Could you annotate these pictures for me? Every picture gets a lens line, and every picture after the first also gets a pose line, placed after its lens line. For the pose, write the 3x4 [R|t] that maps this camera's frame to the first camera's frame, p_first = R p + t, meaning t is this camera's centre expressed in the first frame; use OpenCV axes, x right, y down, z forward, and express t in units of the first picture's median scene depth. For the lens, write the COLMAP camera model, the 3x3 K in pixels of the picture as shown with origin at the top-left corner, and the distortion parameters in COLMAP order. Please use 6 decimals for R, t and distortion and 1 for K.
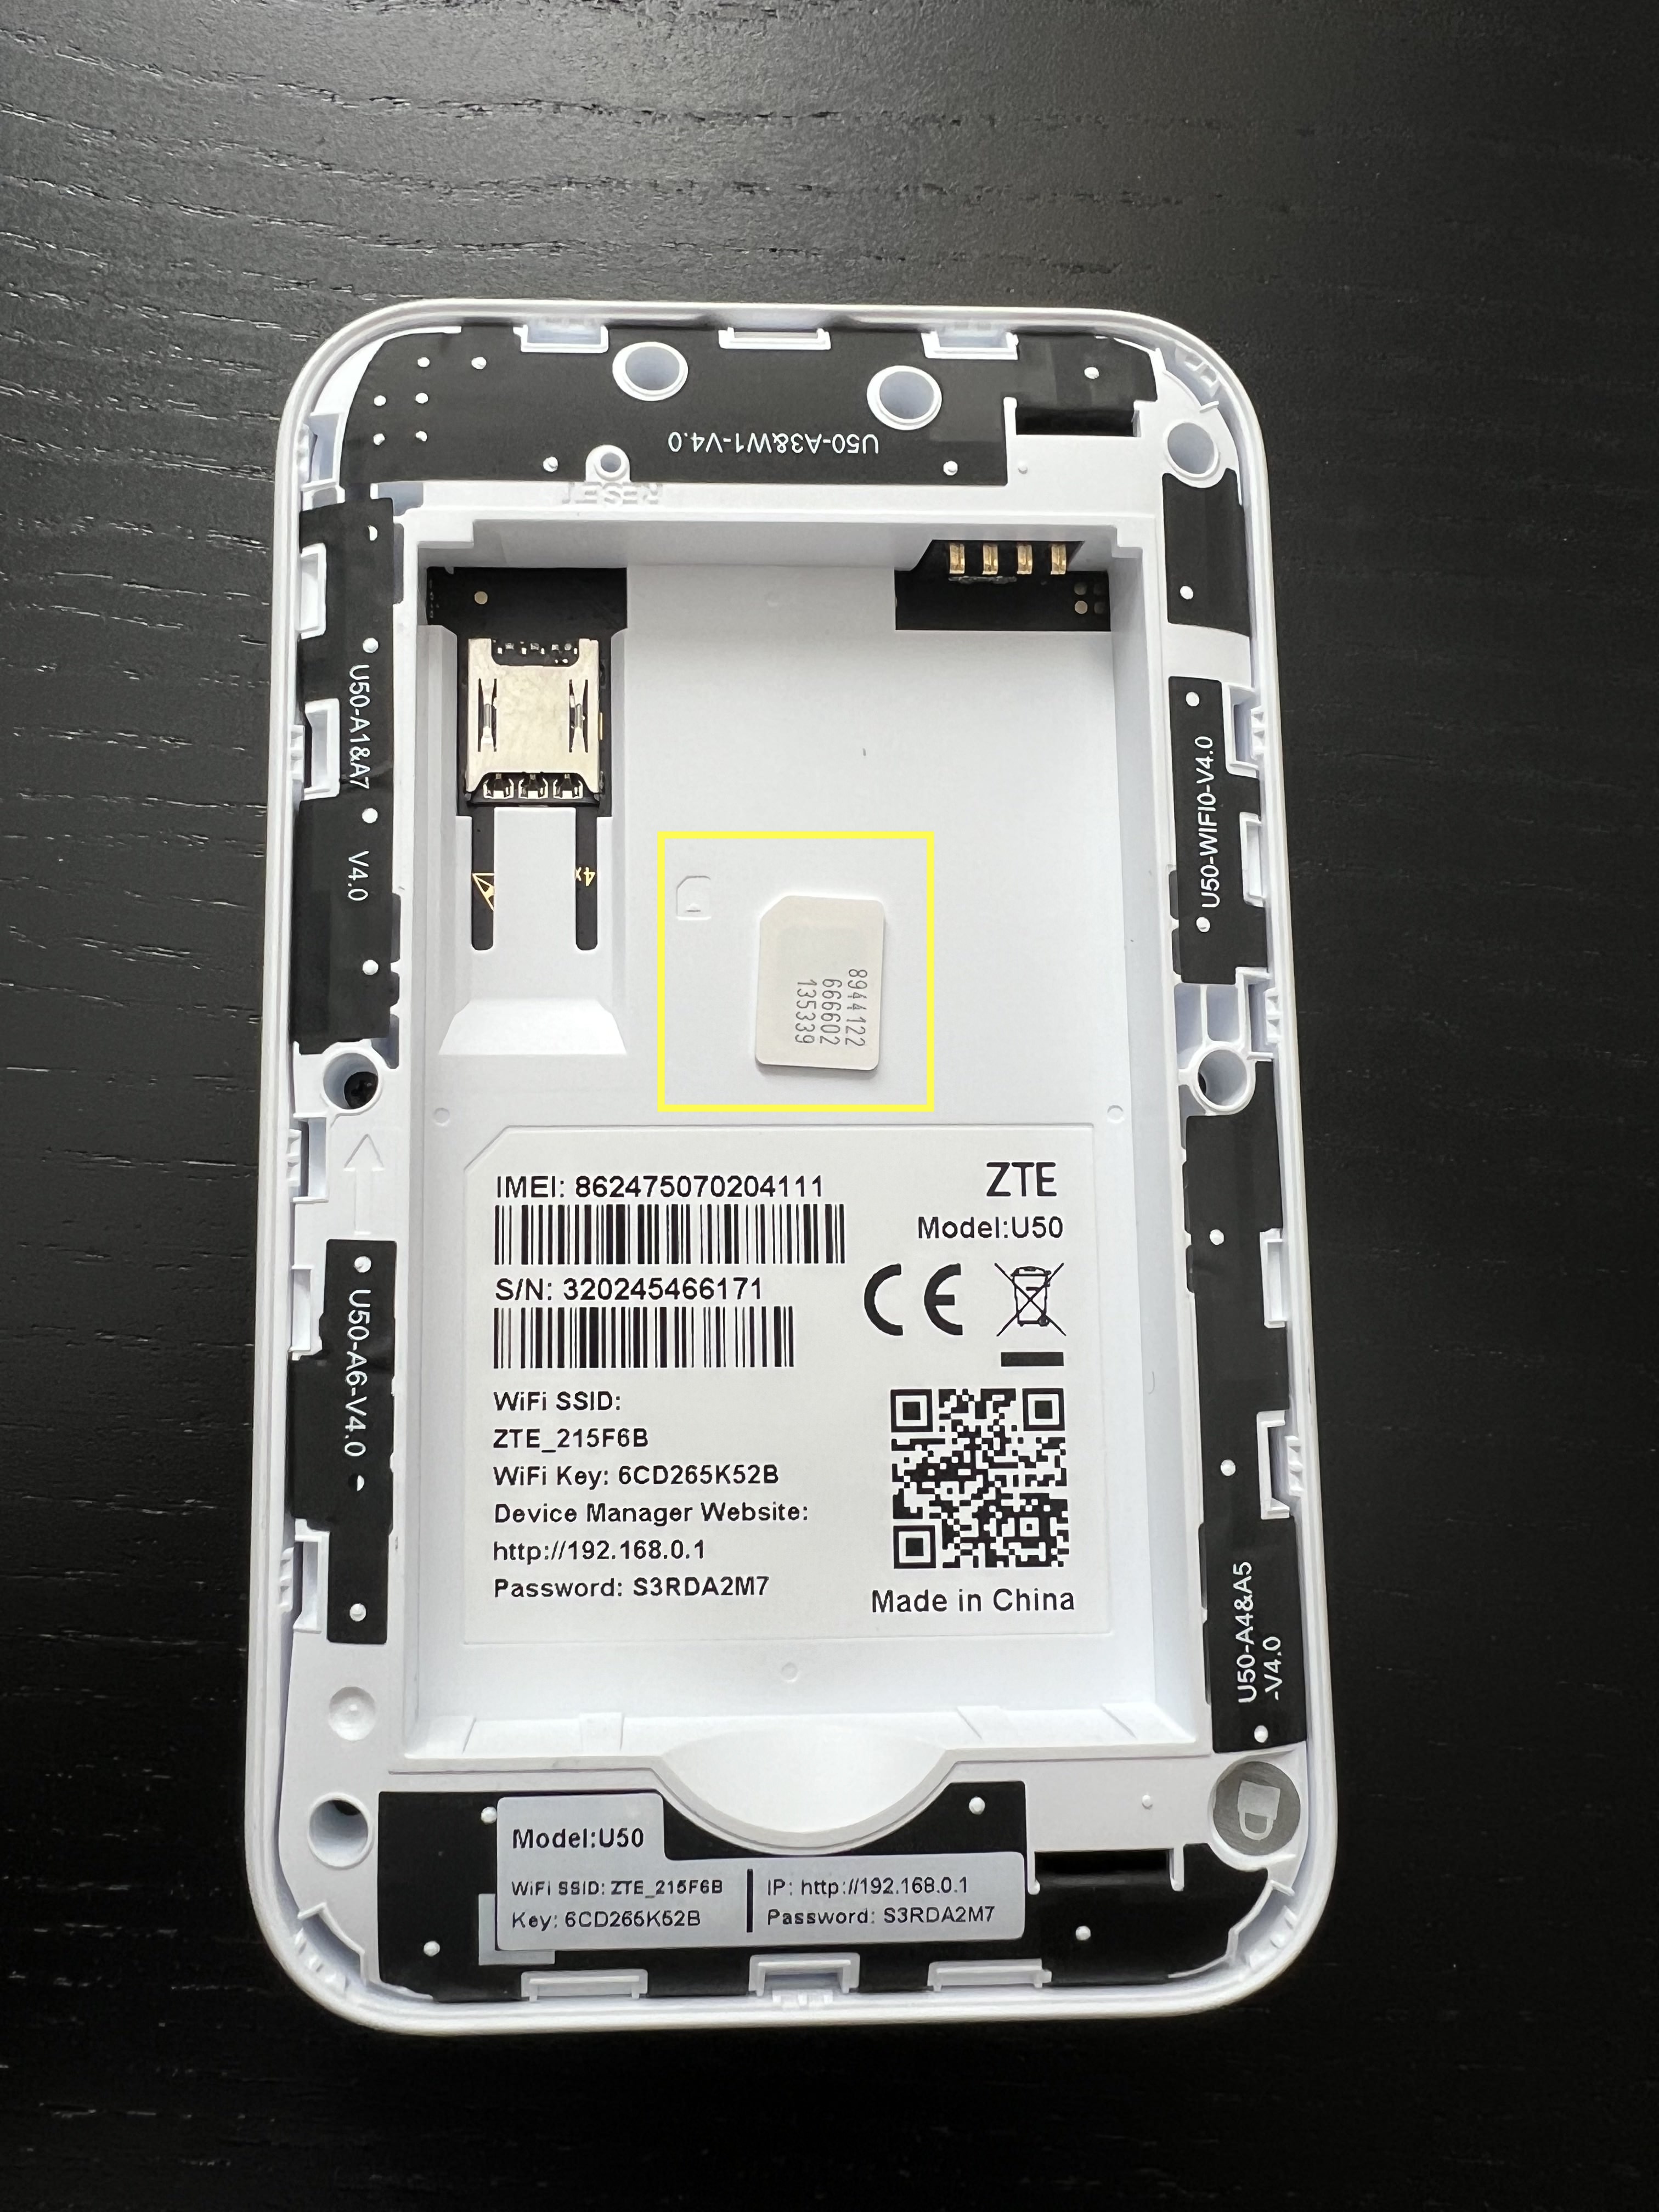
lens RADIAL K [[1781.4, 0, 702.5], [0, 1781.4, 1018.5], [0, 0, 1]] dist [0.012897, -0.039618]
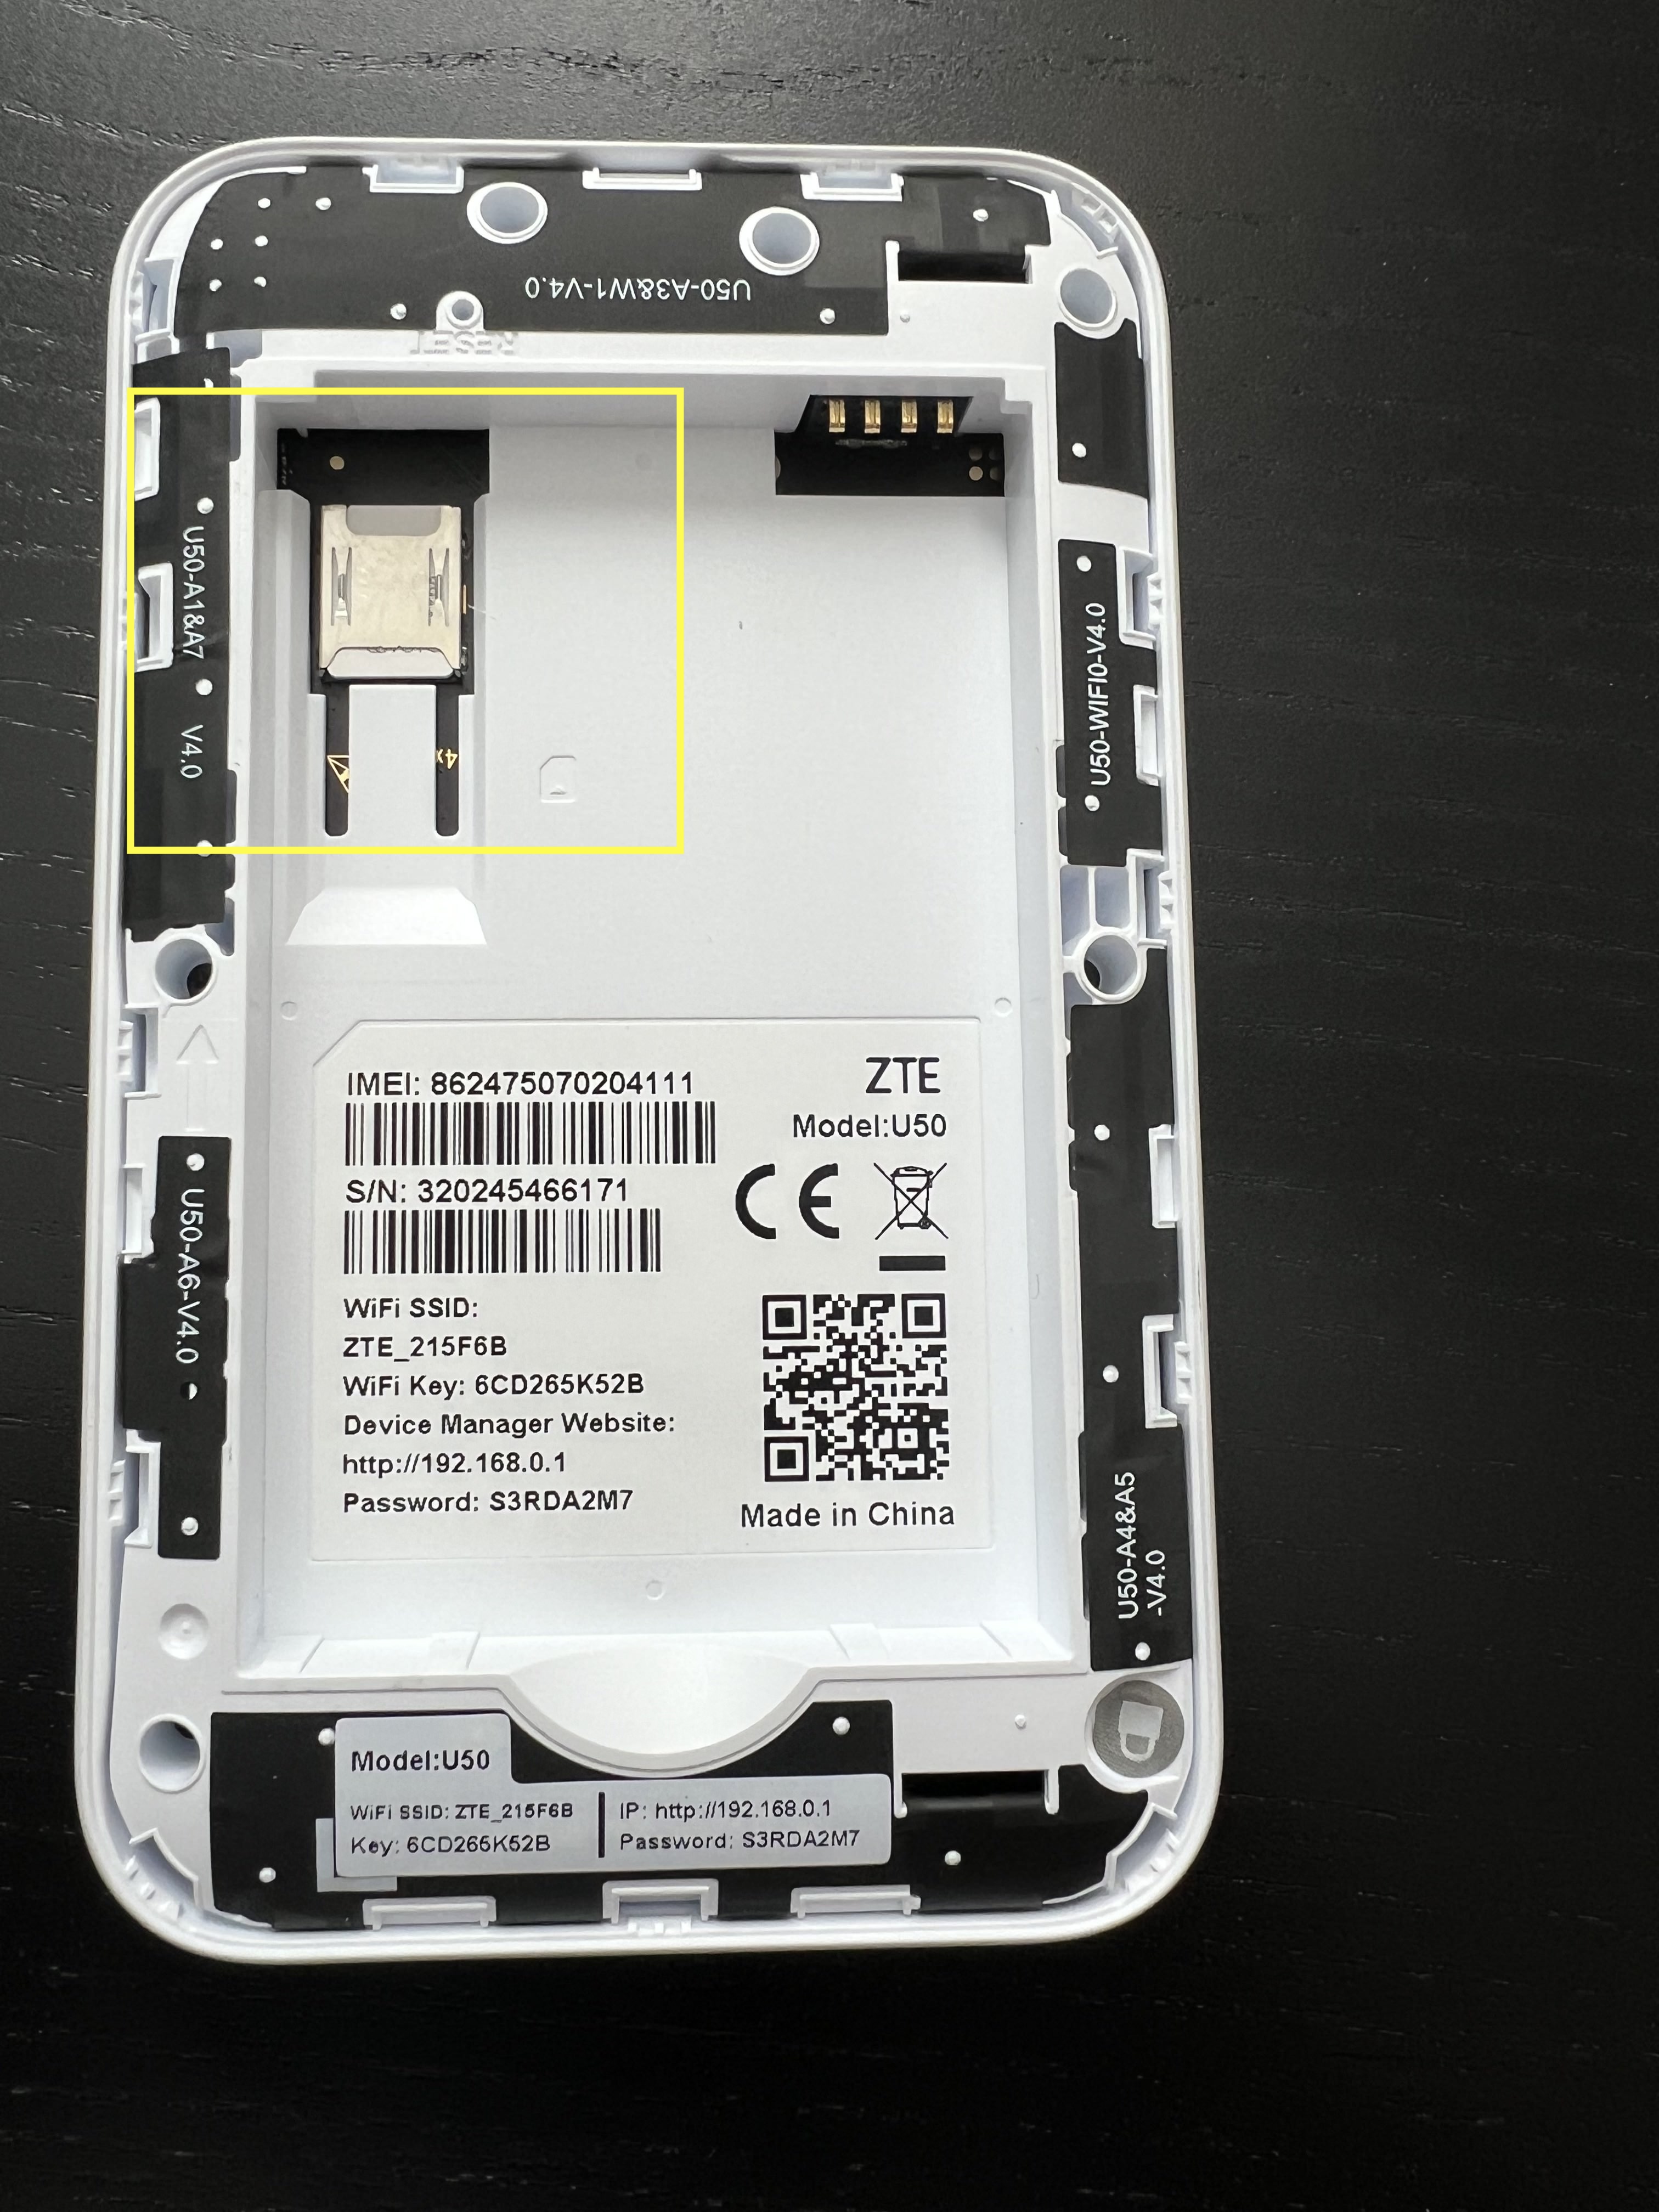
lens RADIAL K [[1781.4, 0, 708.9], [0, 1781.4, 1025.2], [0, 0, 1]] dist [0.012897, -0.039618]
pose [[0.999996, -0.002002, 0.001948, 0.075868], [0.001944, 0.999575, 0.029091, 0.036777], [-0.002005, -0.029087, 0.999575, 0.054832]]
